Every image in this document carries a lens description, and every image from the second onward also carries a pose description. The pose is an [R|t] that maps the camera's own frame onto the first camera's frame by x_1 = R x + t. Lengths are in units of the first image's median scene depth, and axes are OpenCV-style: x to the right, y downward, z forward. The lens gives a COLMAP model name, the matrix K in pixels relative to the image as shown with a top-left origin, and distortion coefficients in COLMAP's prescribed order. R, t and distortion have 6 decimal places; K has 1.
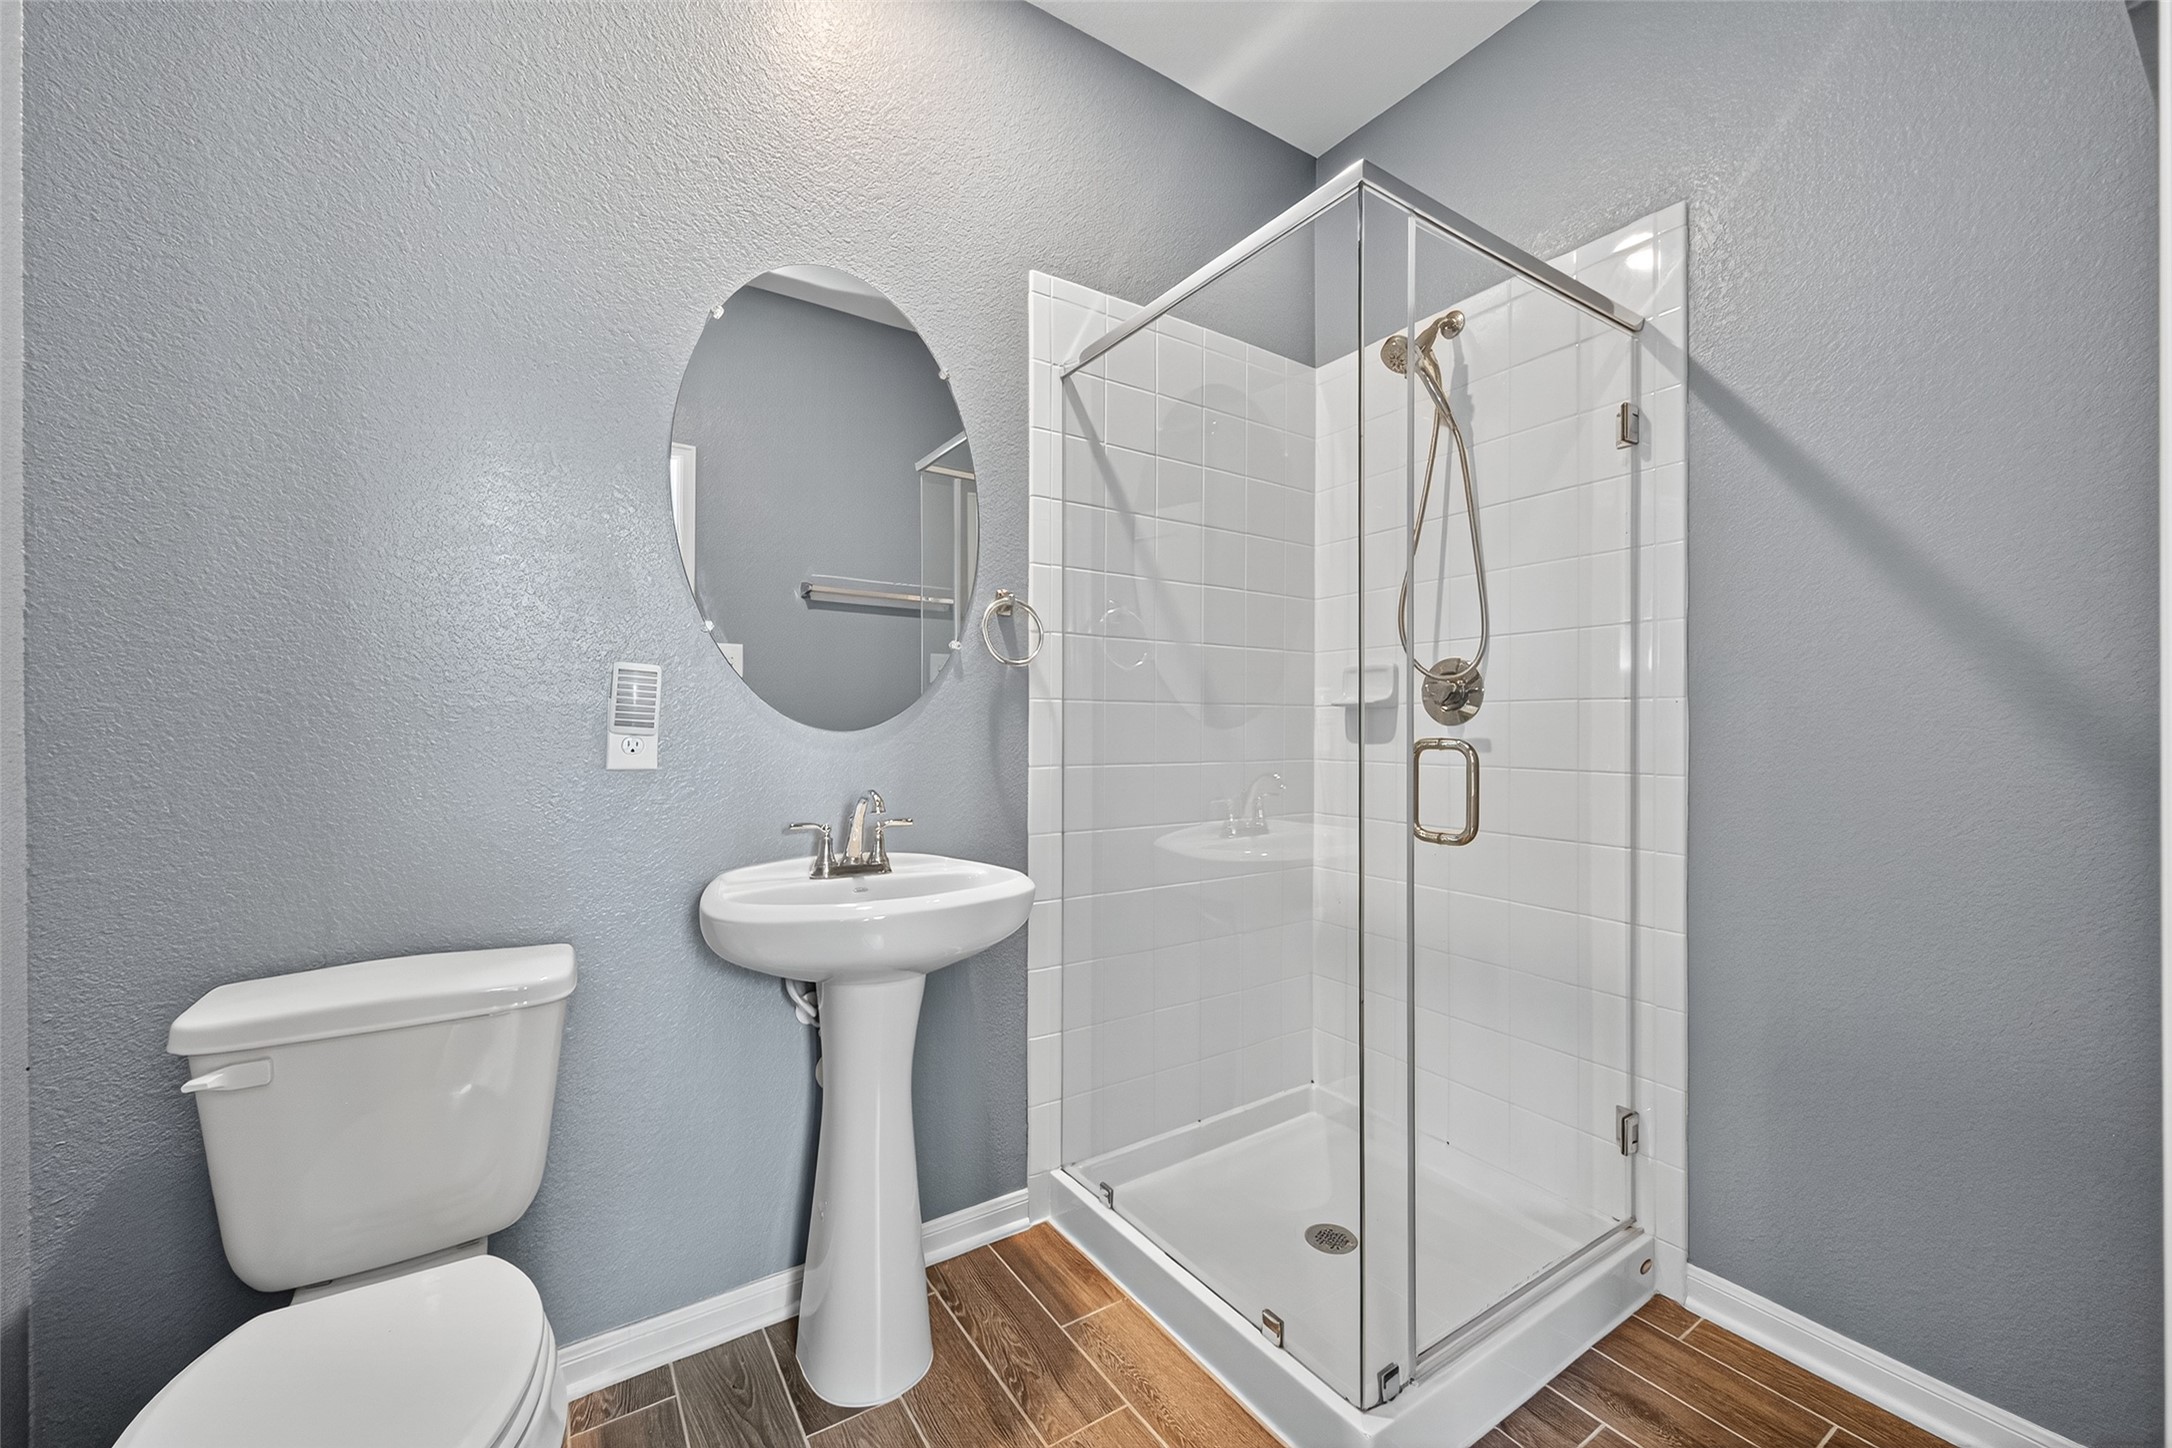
lens RADIAL K [[847.4, 0, 1083.9], [0, 847.4, 723.2], [0, 0, 1]] dist [0.000364, -0.000264]
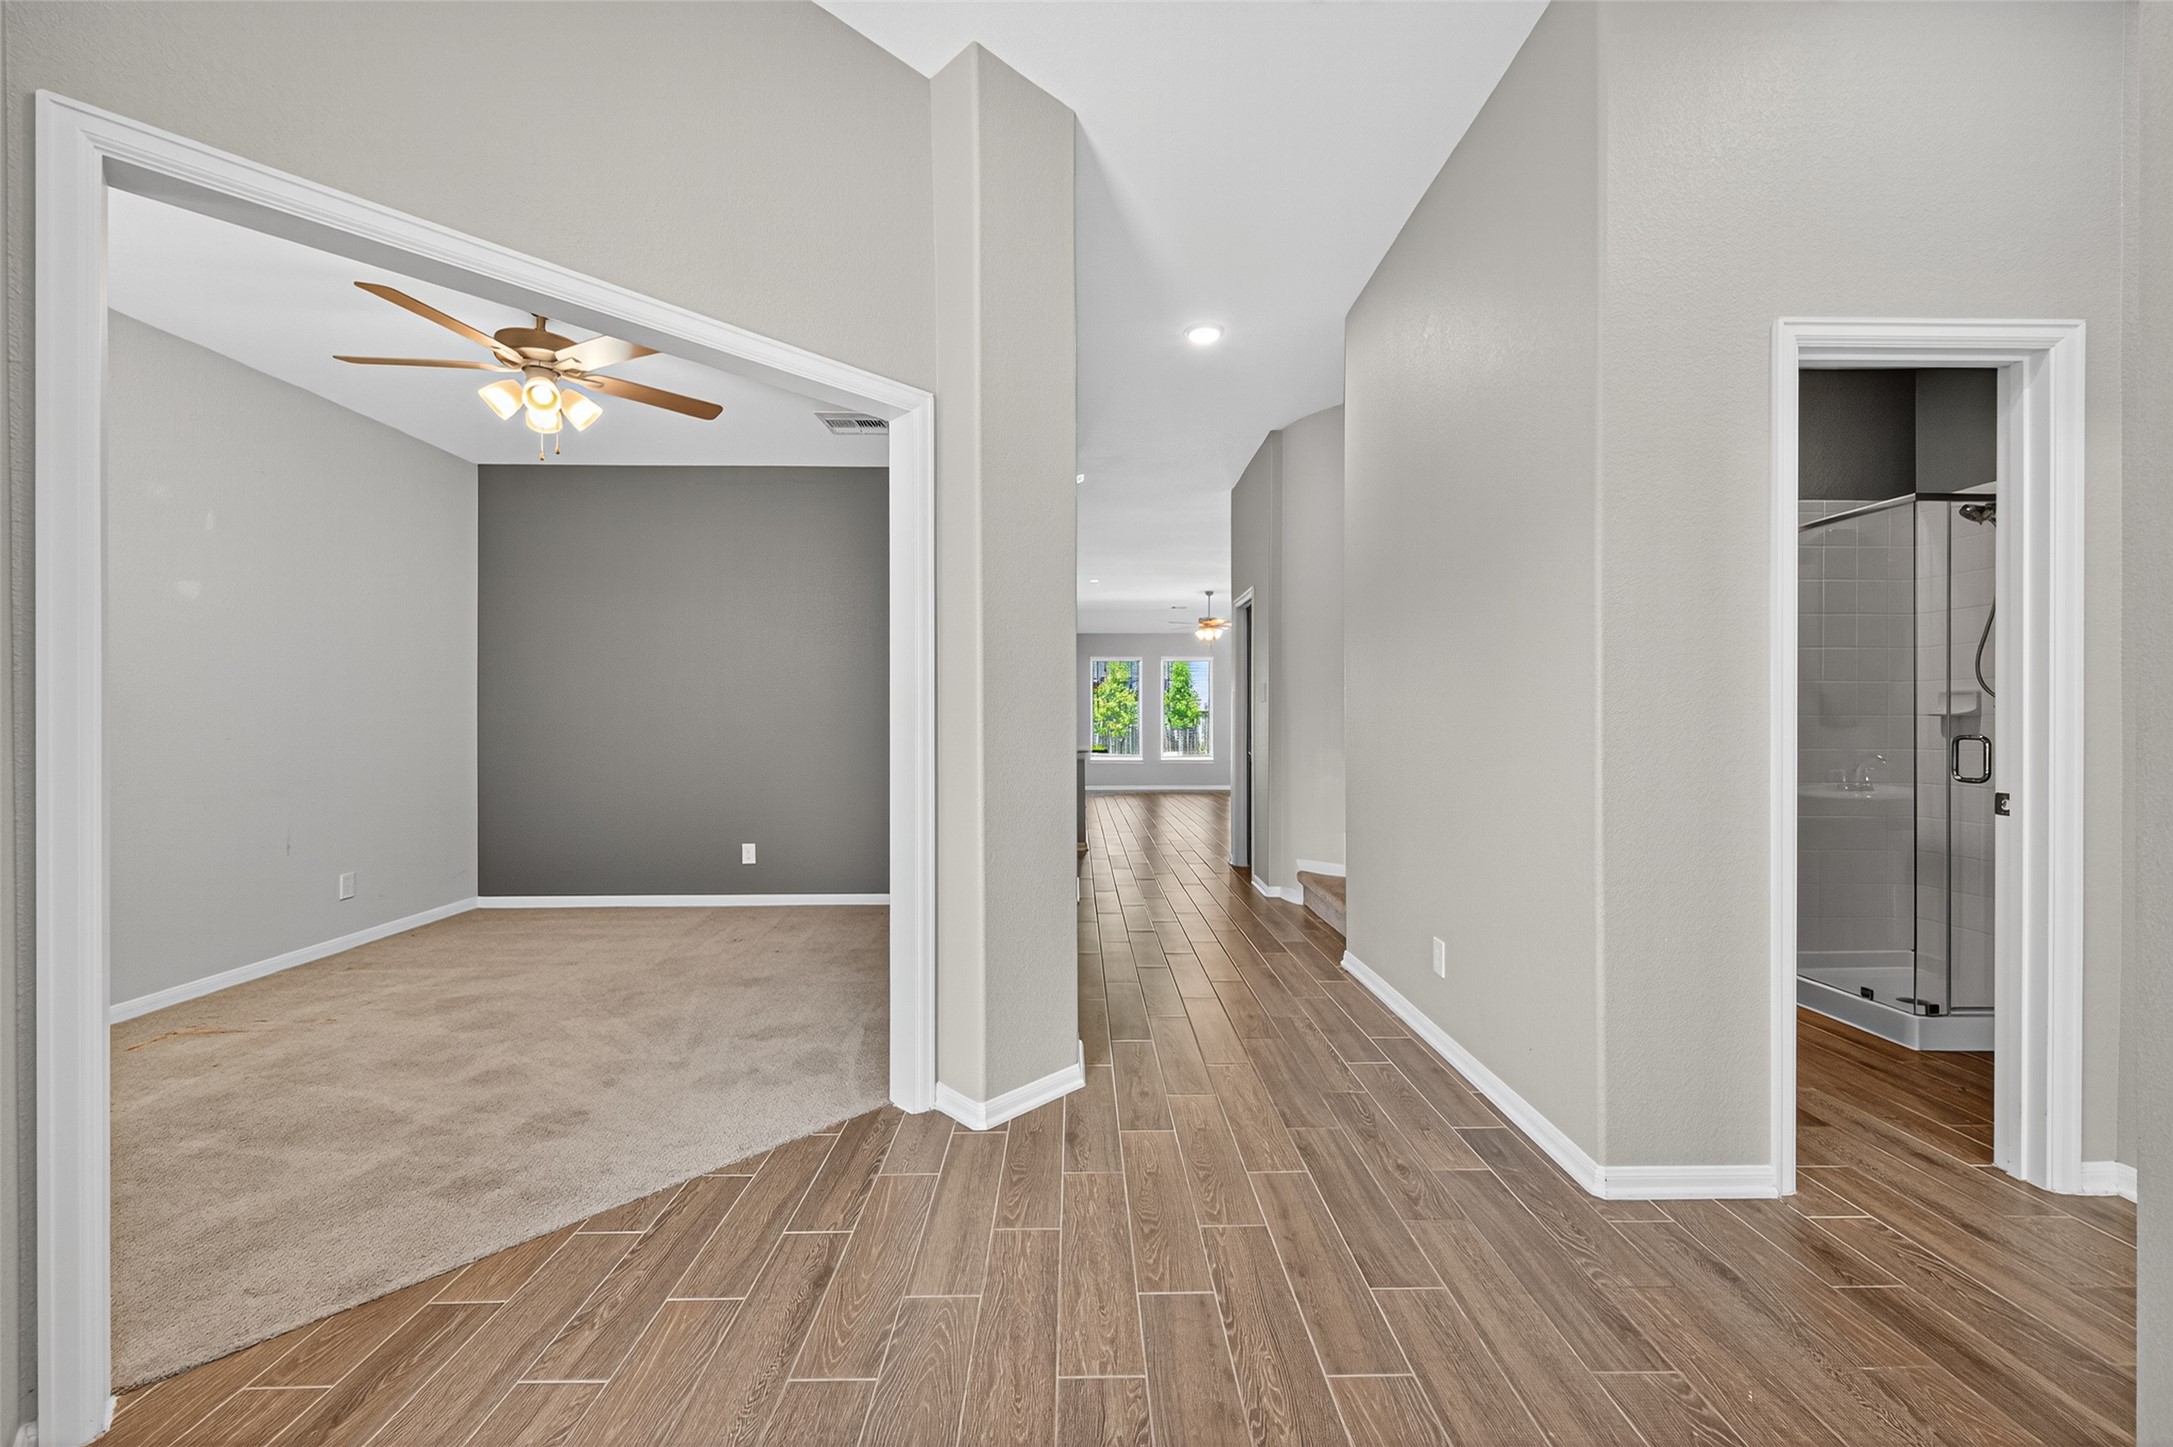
lens RADIAL K [[847.8, 0, 1090.0], [0, 847.8, 720.1], [0, 0, 1]] dist [0.000364, -0.000264]
pose [[0.842324, -0.007776, -0.538916, -0.185103], [0.002879, 0.999947, -0.009928, -0.000211], [0.538964, 0.006812, 0.842301, -1.263696]]
